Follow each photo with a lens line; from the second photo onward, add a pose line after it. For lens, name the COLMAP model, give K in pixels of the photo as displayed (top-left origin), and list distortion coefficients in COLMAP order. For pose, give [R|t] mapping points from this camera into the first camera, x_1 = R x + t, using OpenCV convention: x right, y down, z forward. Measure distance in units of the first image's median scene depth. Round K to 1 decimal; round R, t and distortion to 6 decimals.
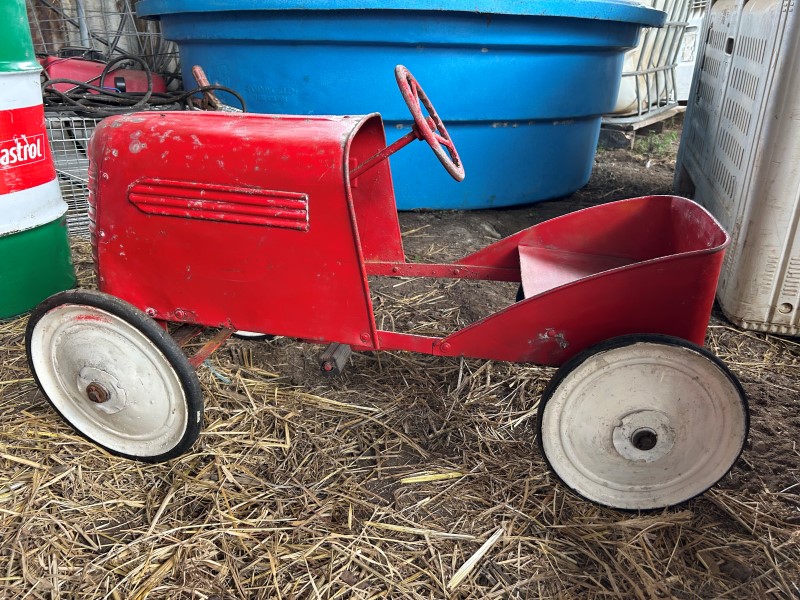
lens RADIAL K [[600.1, 0, 400.0], [0, 600.1, 300.0], [0, 0, 1]] dist [0.052643, -0.062094]
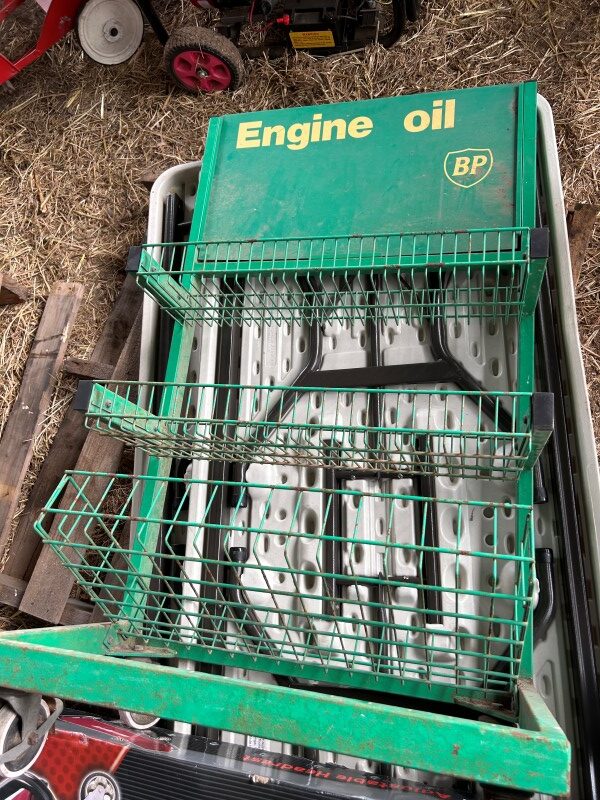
lens RADIAL K [[600.1, 0, 300.0], [0, 600.1, 400.0], [0, 0, 1]] dist [0.052643, -0.062094]
pose [[0.673051, -0.737768, 0.051959, -0.415852], [0.511141, 0.514779, 0.688286, -0.378772], [-0.534543, -0.436693, 0.723576, -2.193940]]
